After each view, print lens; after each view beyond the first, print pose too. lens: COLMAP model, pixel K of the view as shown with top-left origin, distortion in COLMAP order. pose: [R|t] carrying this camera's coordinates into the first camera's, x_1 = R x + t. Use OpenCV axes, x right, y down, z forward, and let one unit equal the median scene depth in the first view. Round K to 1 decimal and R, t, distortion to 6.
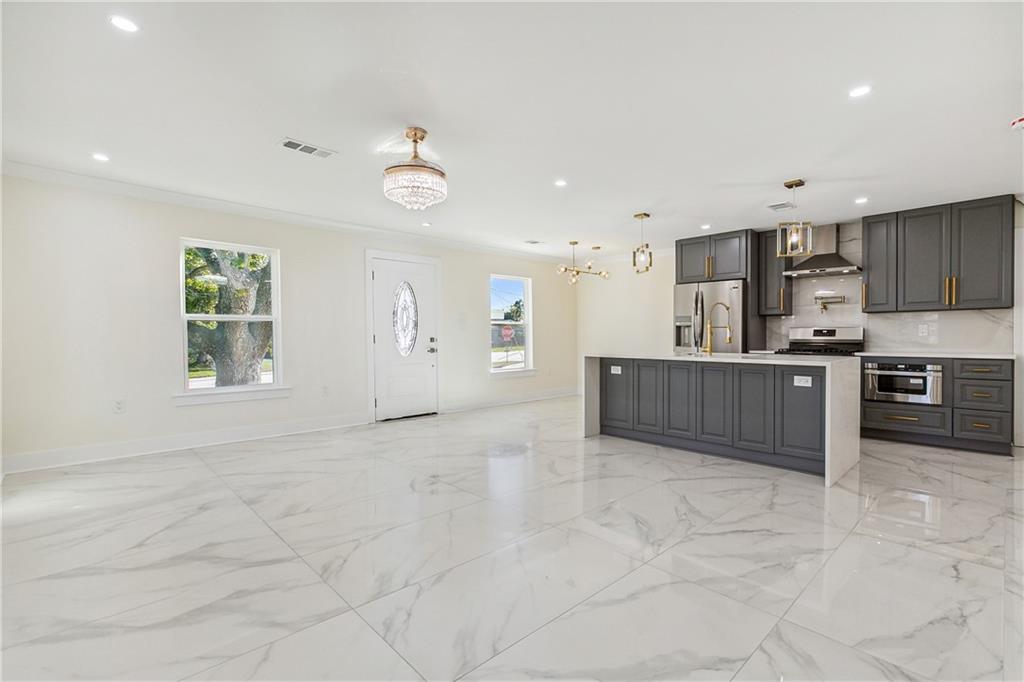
lens RADIAL K [[471.6, 0, 524.1], [0, 471.6, 344.3], [0, 0, 1]] dist [-0.016077, -0.000144]
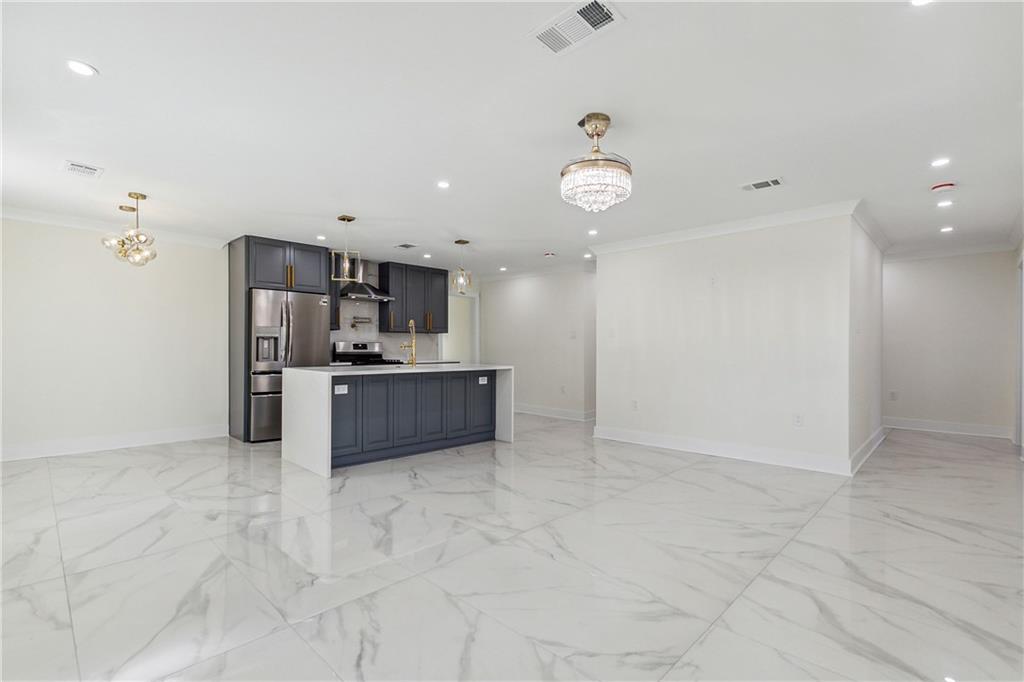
lens RADIAL K [[471.6, 0, 524.1], [0, 471.6, 344.3], [0, 0, 1]] dist [-0.016077, -0.000144]
pose [[-0.044166, 0.009427, 0.998980, -0.745830], [0.018460, 0.999792, -0.008618, -0.015234], [-0.998854, 0.018060, -0.044331, 0.789418]]
